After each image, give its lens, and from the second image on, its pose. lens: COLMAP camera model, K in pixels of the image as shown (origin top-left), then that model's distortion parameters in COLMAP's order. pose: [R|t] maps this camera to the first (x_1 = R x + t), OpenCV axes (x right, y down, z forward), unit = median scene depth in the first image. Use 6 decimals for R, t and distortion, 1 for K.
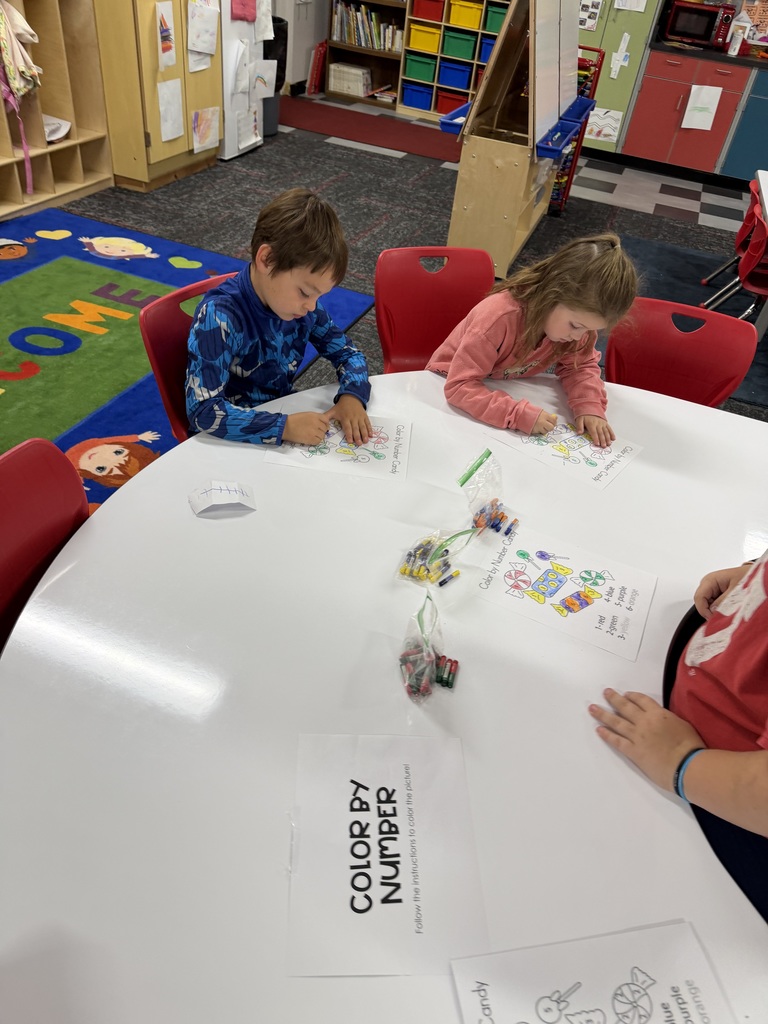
lens RADIAL K [[724.4, 0, 382.1], [0, 724.4, 511.5], [0, 0, 1]] dist [0.014958, -0.021130]
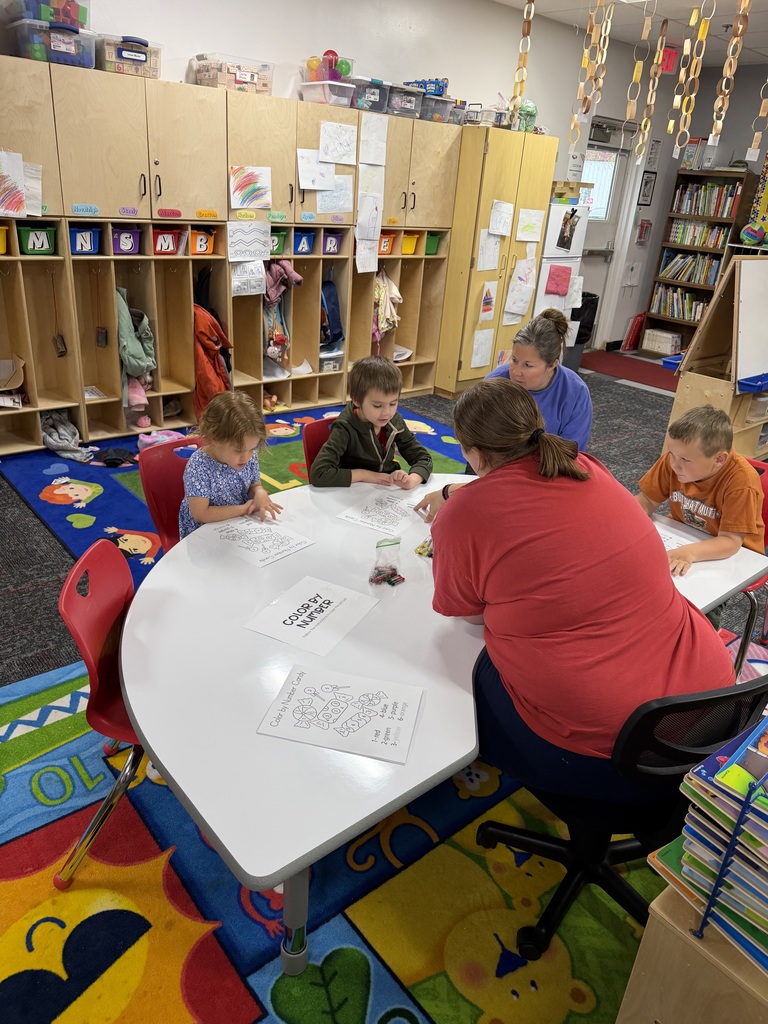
lens RADIAL K [[724.4, 0, 387.6], [0, 724.4, 510.4], [0, 0, 1]] dist [0.014958, -0.021130]
pose [[0.879728, 0.146639, -0.452299, 0.228643], [-0.280703, 0.927968, -0.245116, 0.134617], [0.383776, 0.342597, 0.857522, -0.166140]]
